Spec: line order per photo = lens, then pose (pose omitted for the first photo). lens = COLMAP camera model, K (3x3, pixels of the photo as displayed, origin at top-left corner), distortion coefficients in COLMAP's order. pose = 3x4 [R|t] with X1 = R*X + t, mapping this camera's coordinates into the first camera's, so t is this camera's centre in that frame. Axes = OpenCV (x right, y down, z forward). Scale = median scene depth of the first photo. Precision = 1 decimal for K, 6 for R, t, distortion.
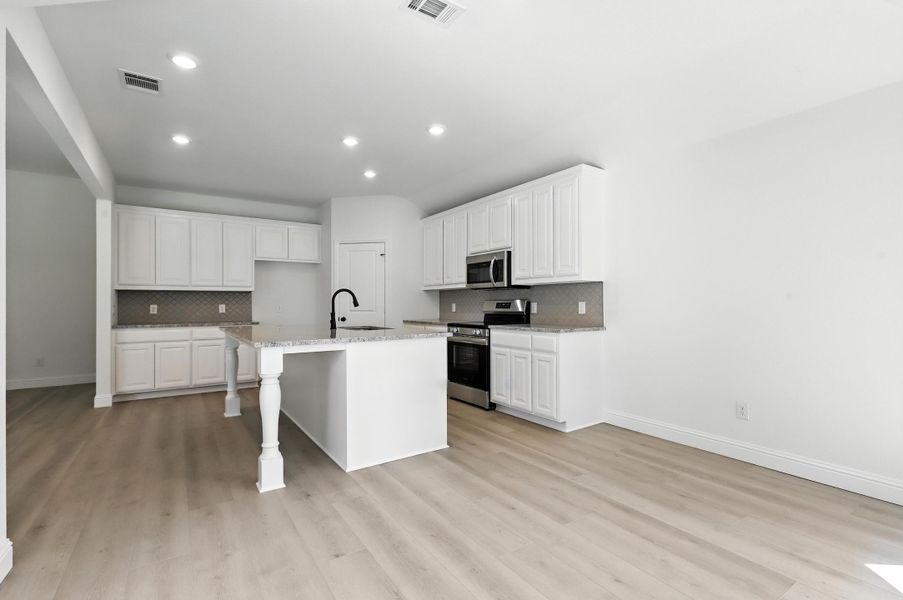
lens RADIAL K [[410.5, 0, 442.6], [0, 410.5, 299.0], [0, 0, 1]] dist [-0.001018, 0.000198]
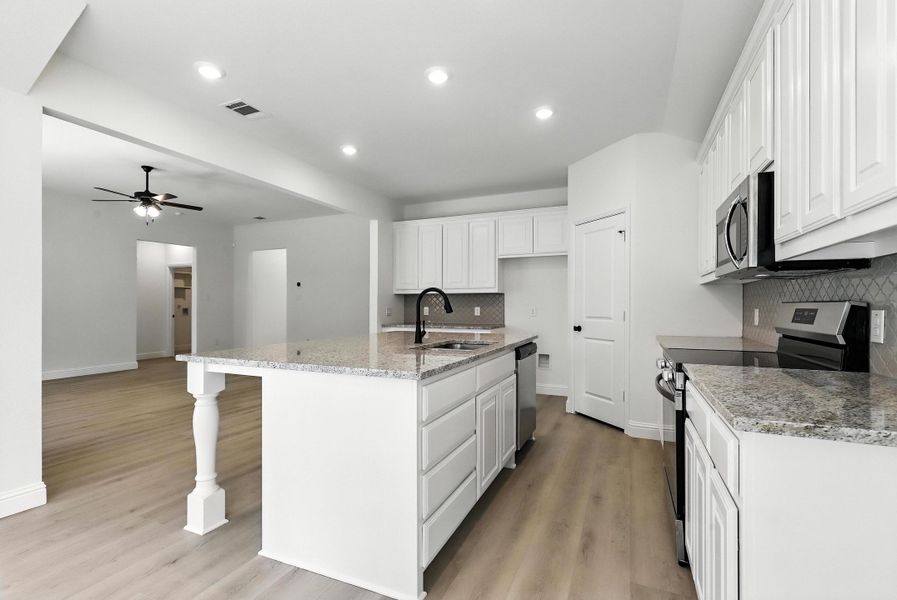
lens RADIAL K [[407.8, 0, 450.1], [0, 407.8, 303.3], [0, 0, 1]] dist [-0.001018, 0.000198]
pose [[0.544435, -0.000179, -0.838803, 0.312188], [0.007948, 0.999956, 0.004946, -0.001084], [0.838765, -0.009360, 0.544413, 0.543381]]
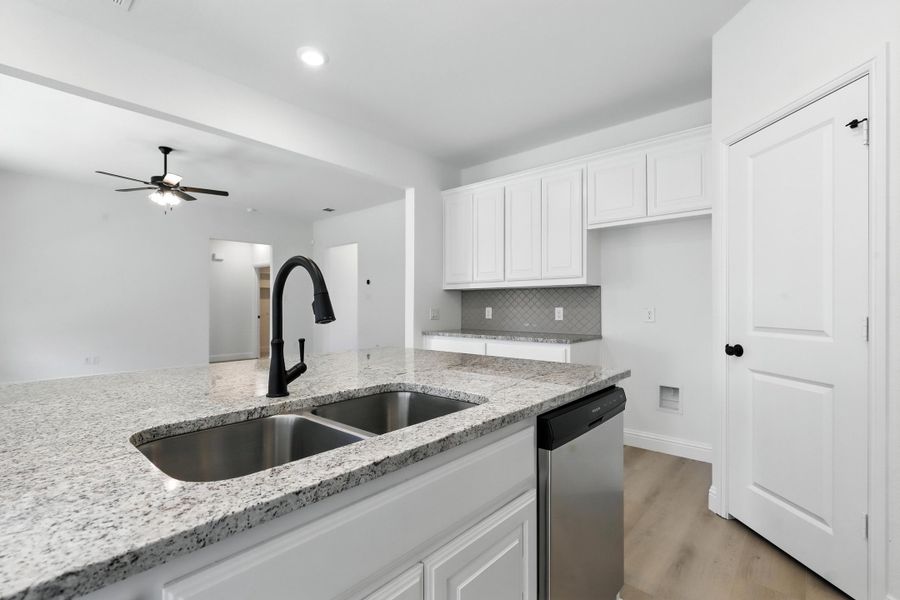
lens RADIAL K [[409.1, 0, 454.2], [0, 409.1, 304.2], [0, 0, 1]] dist [-0.001018, 0.000198]
pose [[0.272967, -0.001686, -0.962022, 0.046335], [0.012953, 0.999914, 0.001923, 0.006358], [0.961936, -0.012986, 0.272966, 0.866049]]
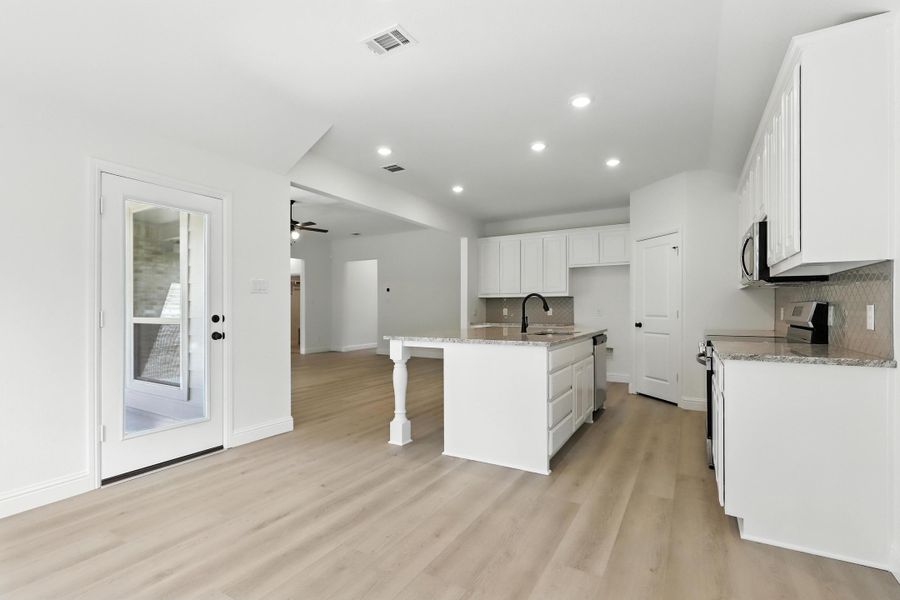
lens RADIAL K [[409.1, 0, 454.7], [0, 409.1, 305.6], [0, 0, 1]] dist [-0.001018, 0.000198]
pose [[0.447726, -0.003630, -0.894163, 0.489448], [0.010711, 0.999942, 0.001304, 0.001791], [0.894107, -0.010161, 0.447739, 0.313719]]
